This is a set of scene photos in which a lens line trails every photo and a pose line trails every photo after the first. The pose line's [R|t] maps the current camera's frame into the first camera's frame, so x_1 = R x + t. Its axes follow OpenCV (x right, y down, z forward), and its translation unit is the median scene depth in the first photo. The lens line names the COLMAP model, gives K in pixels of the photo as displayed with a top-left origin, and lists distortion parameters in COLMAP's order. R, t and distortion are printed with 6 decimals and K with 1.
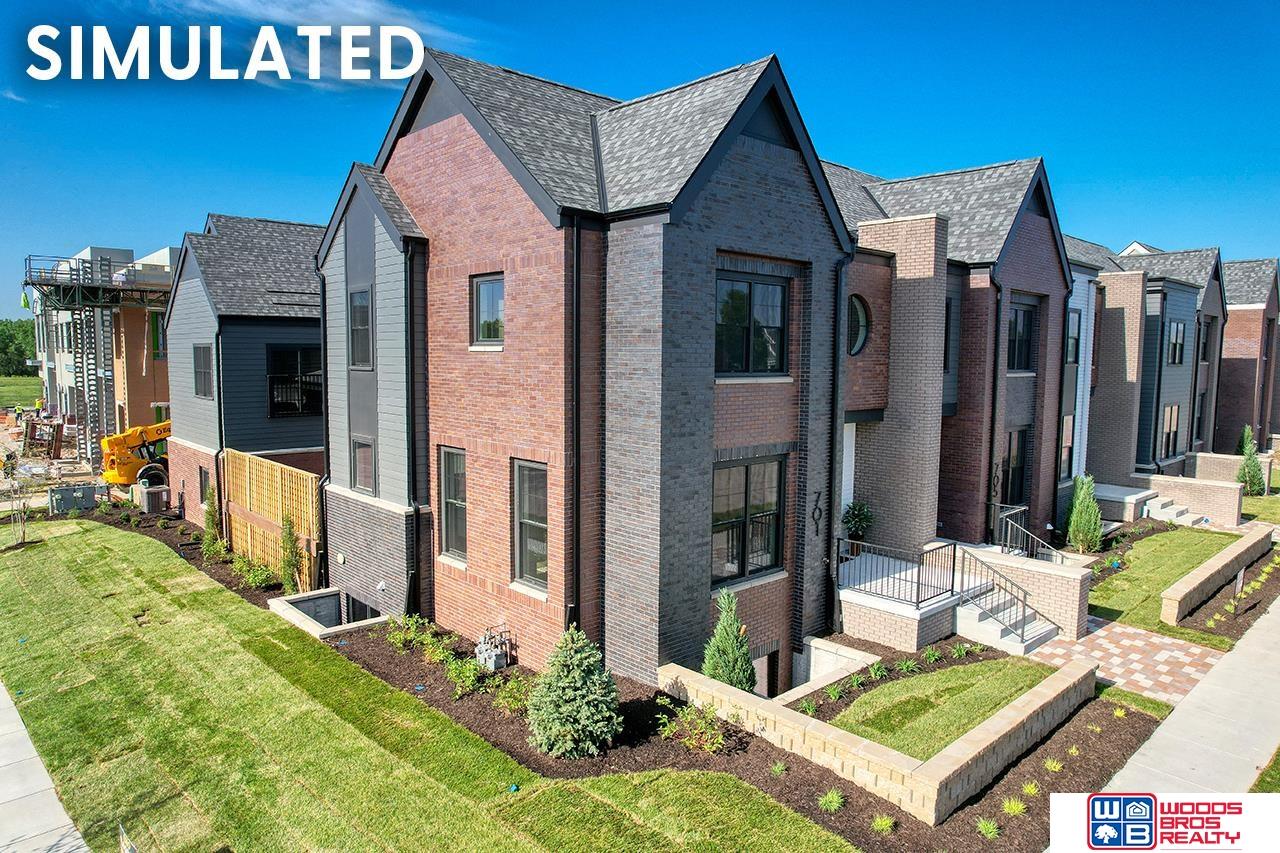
lens RADIAL K [[821.5, 0, 641.7], [0, 821.5, 430.9], [0, 0, 1]] dist [-0.080443, 0.068572]
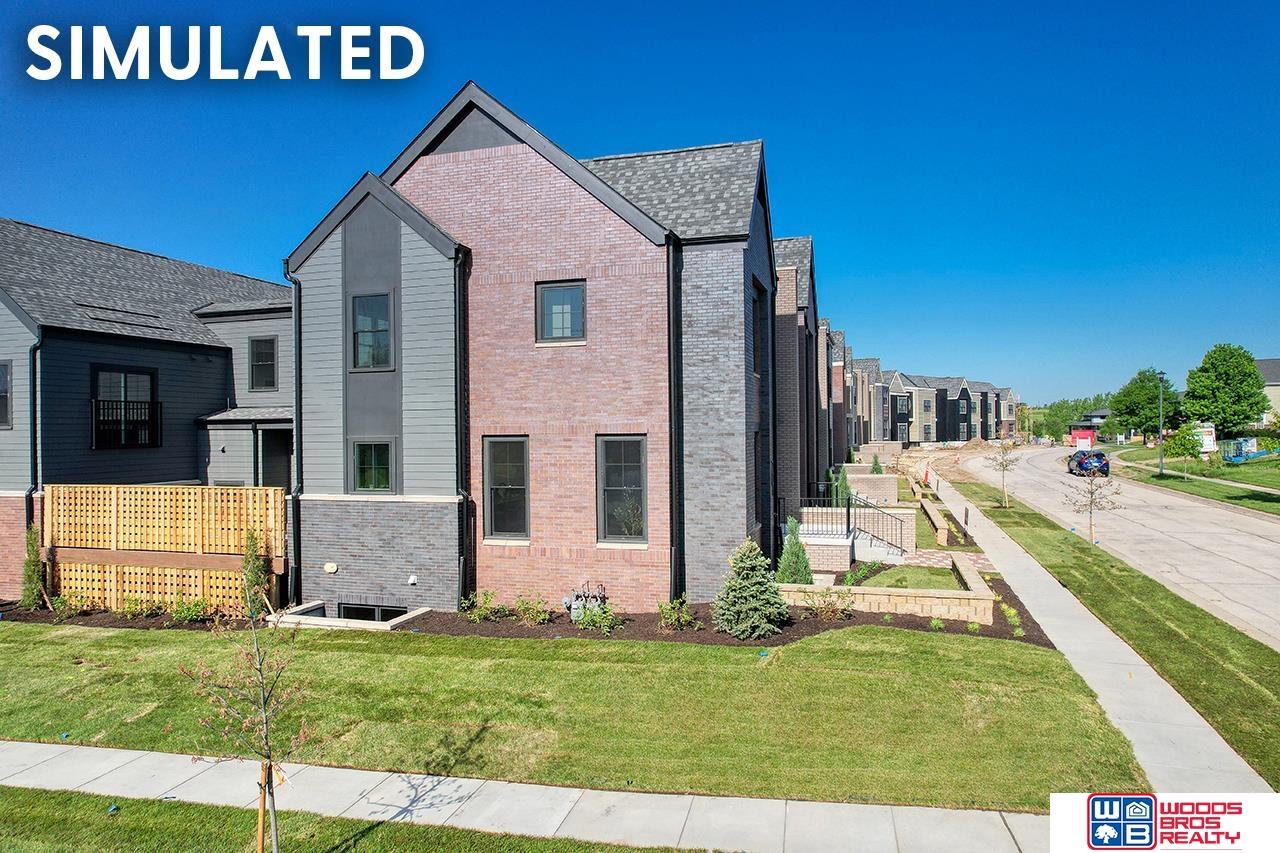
lens RADIAL K [[821.5, 0, 644.9], [0, 821.5, 430.6], [0, 0, 1]] dist [-0.080443, 0.068572]
pose [[0.856023, -0.019548, 0.516568, -0.650522], [0.067857, 0.994887, -0.074800, 0.109777], [-0.512465, 0.099083, 0.852972, -0.039344]]
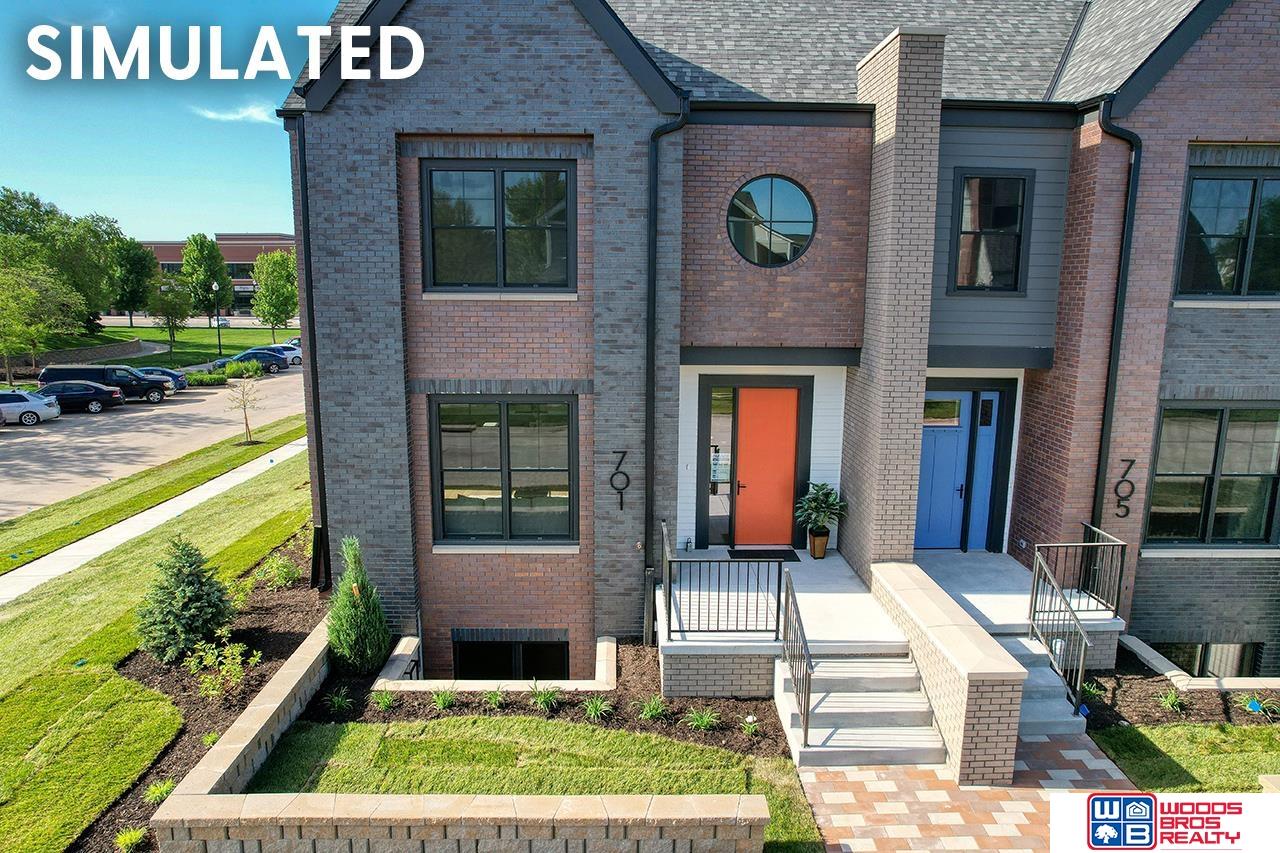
lens RADIAL K [[821.5, 0, 641.6], [0, 821.5, 430.6], [0, 0, 1]] dist [-0.080443, 0.068572]
pose [[0.749881, 0.116643, -0.651209, 0.709025], [-0.063321, 0.992470, 0.104854, -0.023036], [0.658536, -0.037393, 0.751620, 0.454662]]
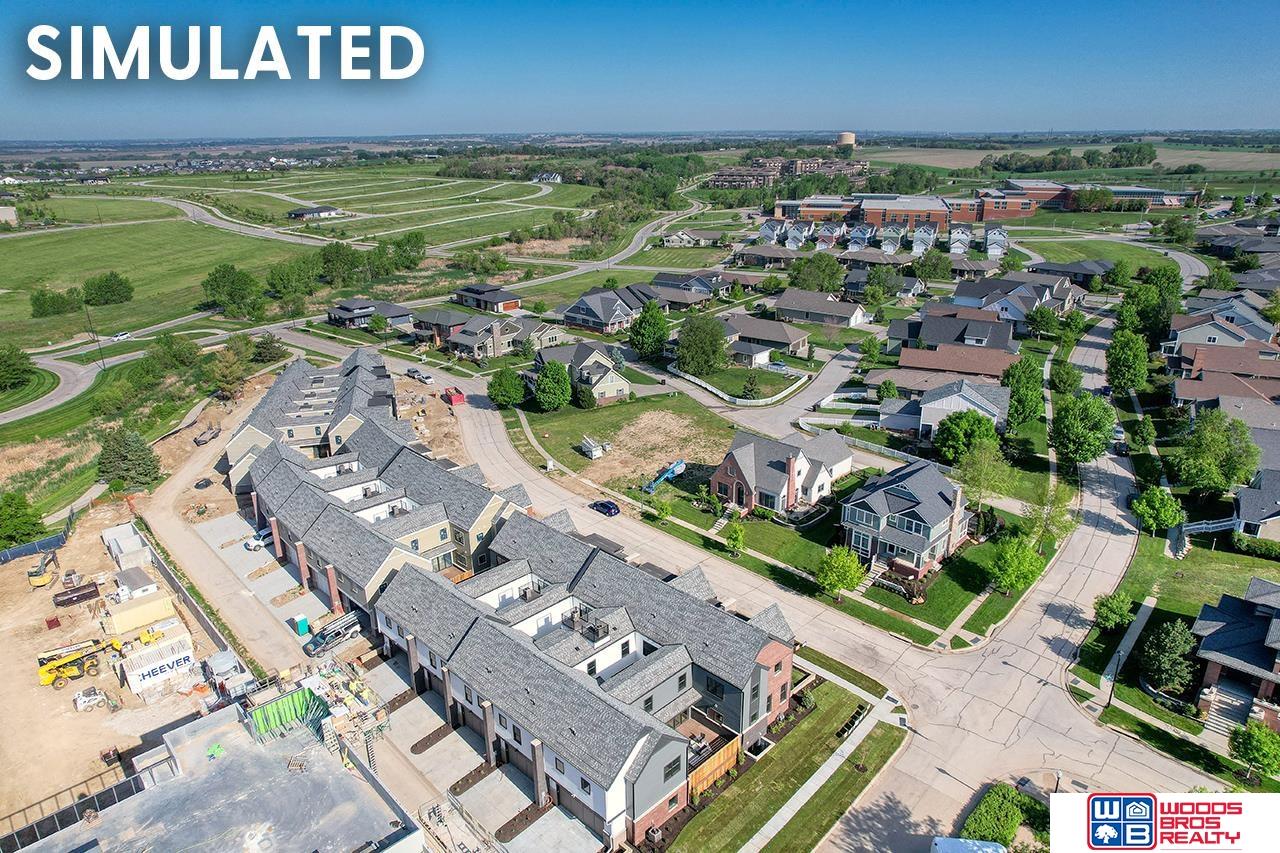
lens RADIAL K [[821.5, 0, 648.2], [0, 821.5, 418.4], [0, 0, 1]] dist [-0.080443, 0.068572]
pose [[-0.045319, -0.340565, 0.939128, -4.423461], [0.102794, 0.933514, 0.343490, -3.452108], [-0.993670, 0.112103, -0.007298, 1.609127]]
